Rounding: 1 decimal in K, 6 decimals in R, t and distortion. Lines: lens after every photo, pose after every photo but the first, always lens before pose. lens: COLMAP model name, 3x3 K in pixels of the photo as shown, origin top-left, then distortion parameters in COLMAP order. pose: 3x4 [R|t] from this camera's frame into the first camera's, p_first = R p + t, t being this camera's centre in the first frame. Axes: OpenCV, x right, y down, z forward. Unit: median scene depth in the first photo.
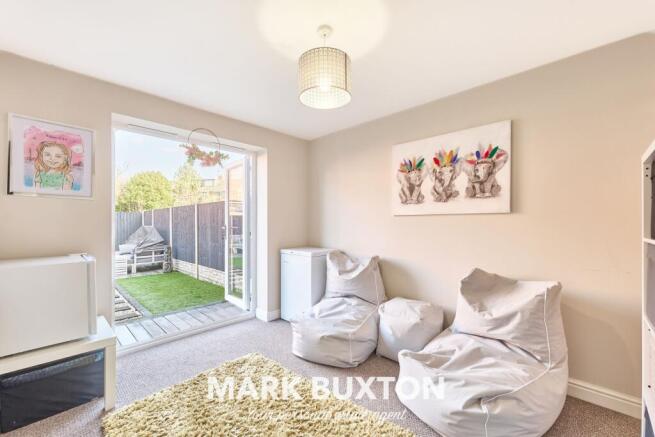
lens RADIAL K [[268.9, 0, 327.4], [0, 268.9, 222.5], [0, 0, 1]] dist [-0.000708, -0.000163]
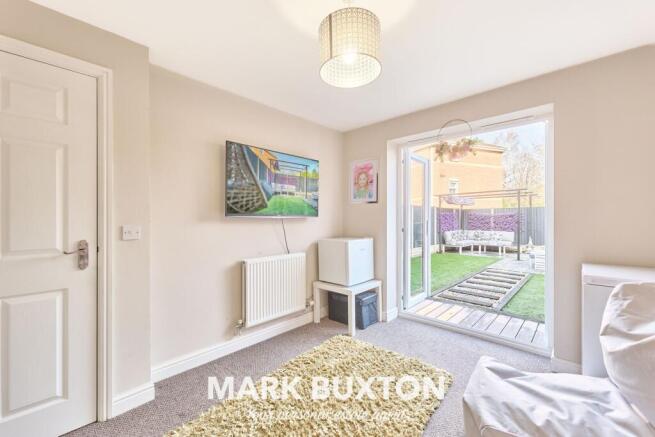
lens RADIAL K [[268.9, 0, 327.4], [0, 268.9, 222.5], [0, 0, 1]] dist [-0.000708, -0.000163]
pose [[0.008560, 0.018942, -0.999784, 0.519031], [0.005727, 0.999803, 0.018991, -0.006330], [0.999947, -0.005889, 0.008450, 0.568631]]
